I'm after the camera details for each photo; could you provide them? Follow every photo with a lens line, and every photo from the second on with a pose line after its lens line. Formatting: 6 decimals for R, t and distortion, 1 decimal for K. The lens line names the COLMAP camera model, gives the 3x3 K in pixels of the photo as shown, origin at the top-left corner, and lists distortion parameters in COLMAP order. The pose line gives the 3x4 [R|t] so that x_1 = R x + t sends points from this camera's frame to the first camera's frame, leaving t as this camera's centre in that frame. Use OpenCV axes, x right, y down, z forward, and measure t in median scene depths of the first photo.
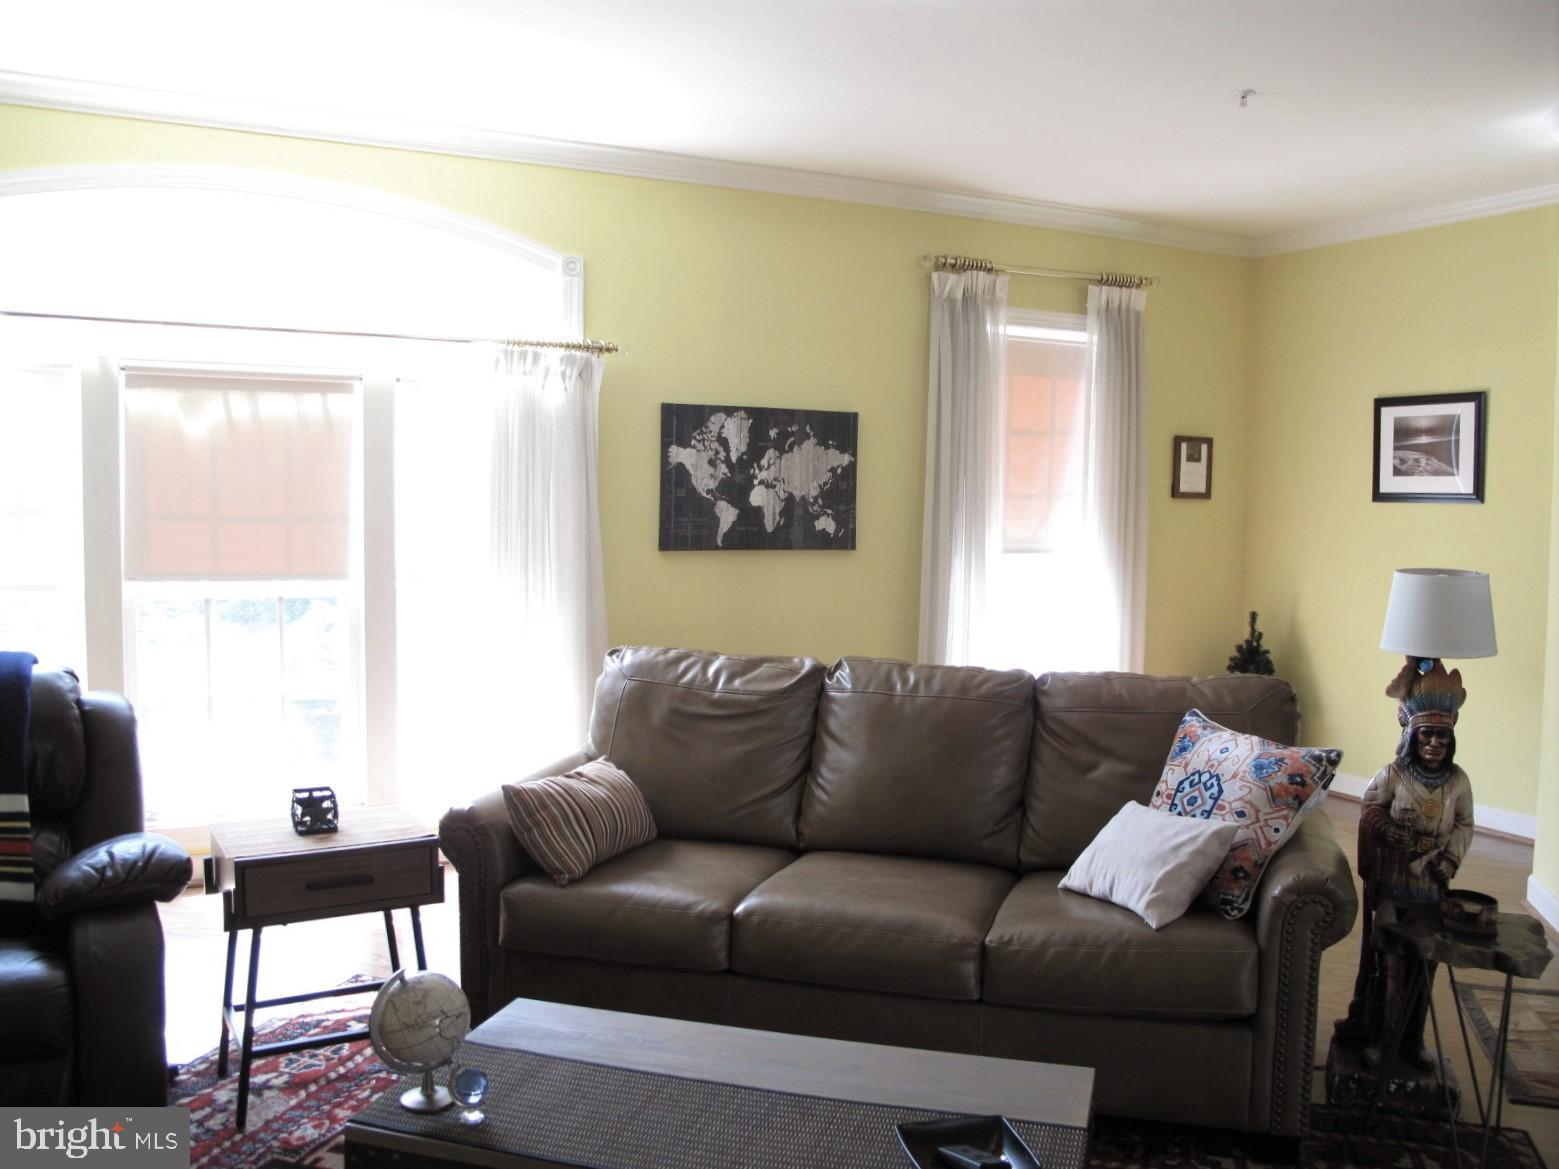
lens RADIAL K [[1333.9, 0, 781.9], [0, 1333.9, 587.1], [0, 0, 1]] dist [-0.134748, 0.093617]
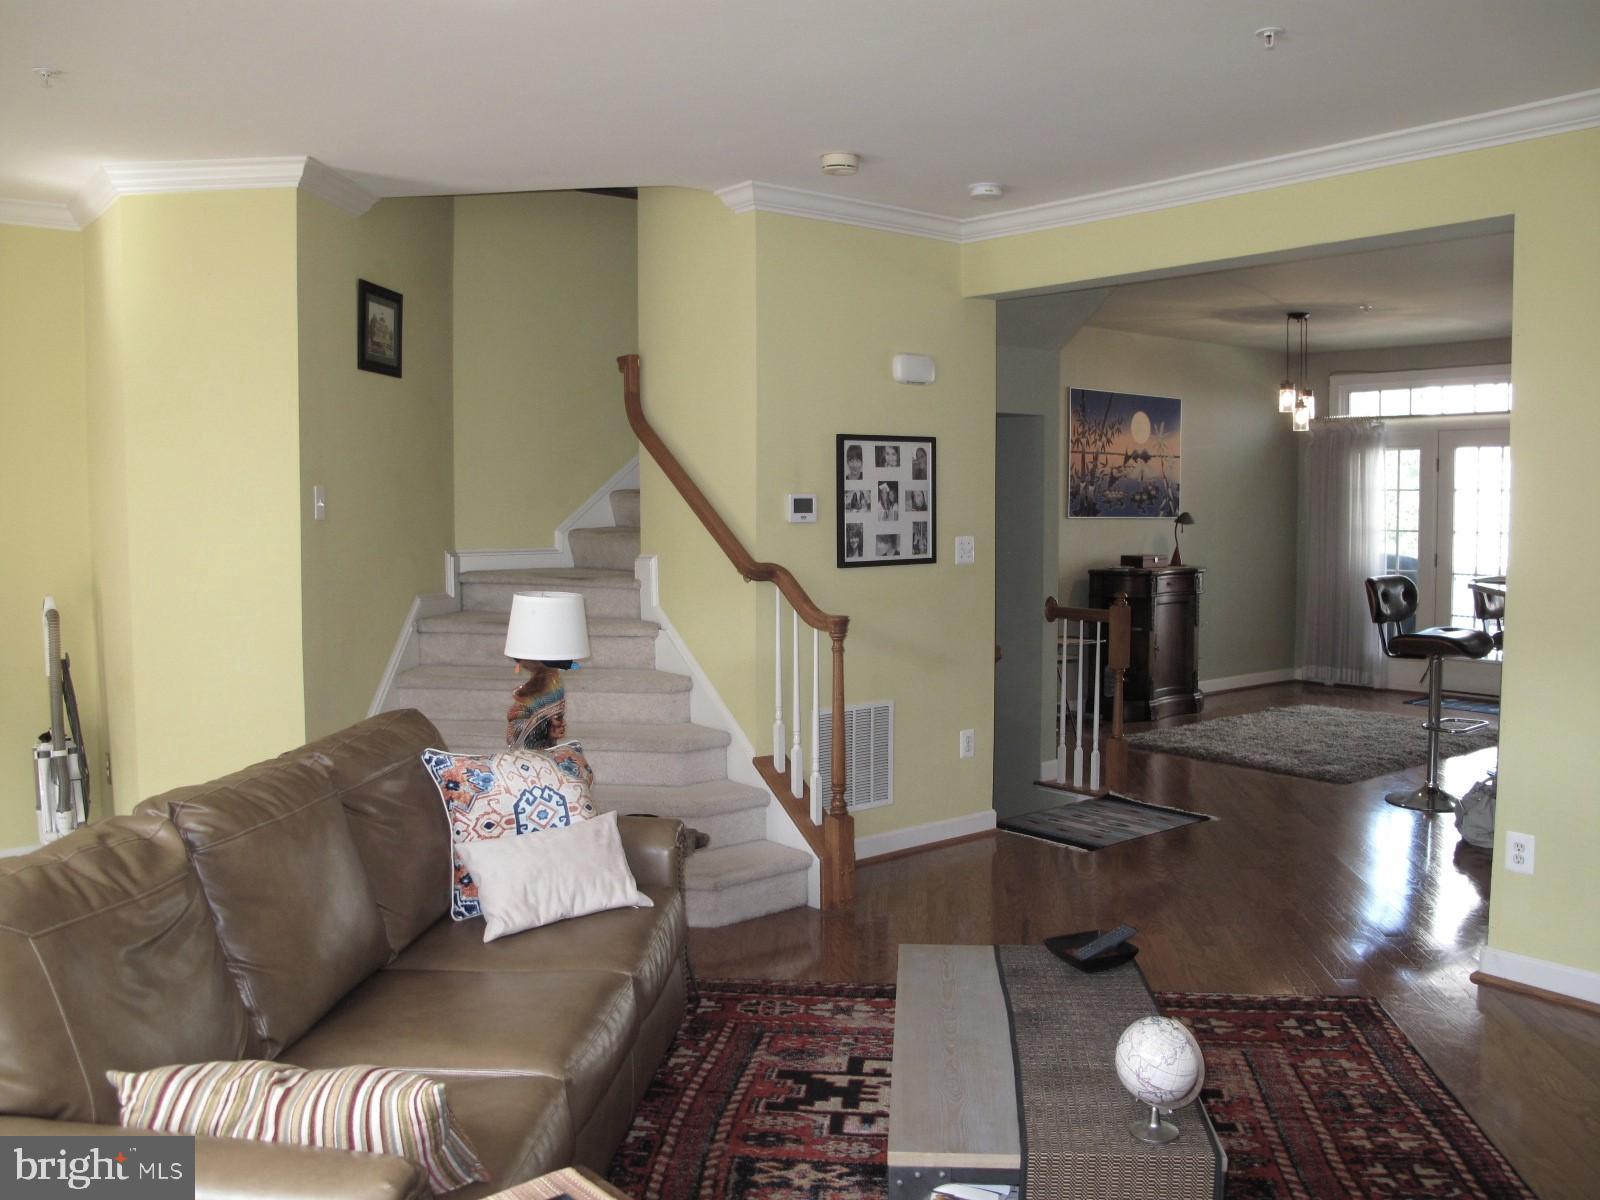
lens RADIAL K [[1369.0, 0, 805.6], [0, 1369.0, 587.3], [0, 0, 1]] dist [-0.134748, 0.093617]
pose [[-0.210709, -0.077514, 0.974471, -0.423865], [0.067479, 0.993320, 0.093605, -0.062381], [-0.975217, 0.085480, -0.204071, 0.490456]]
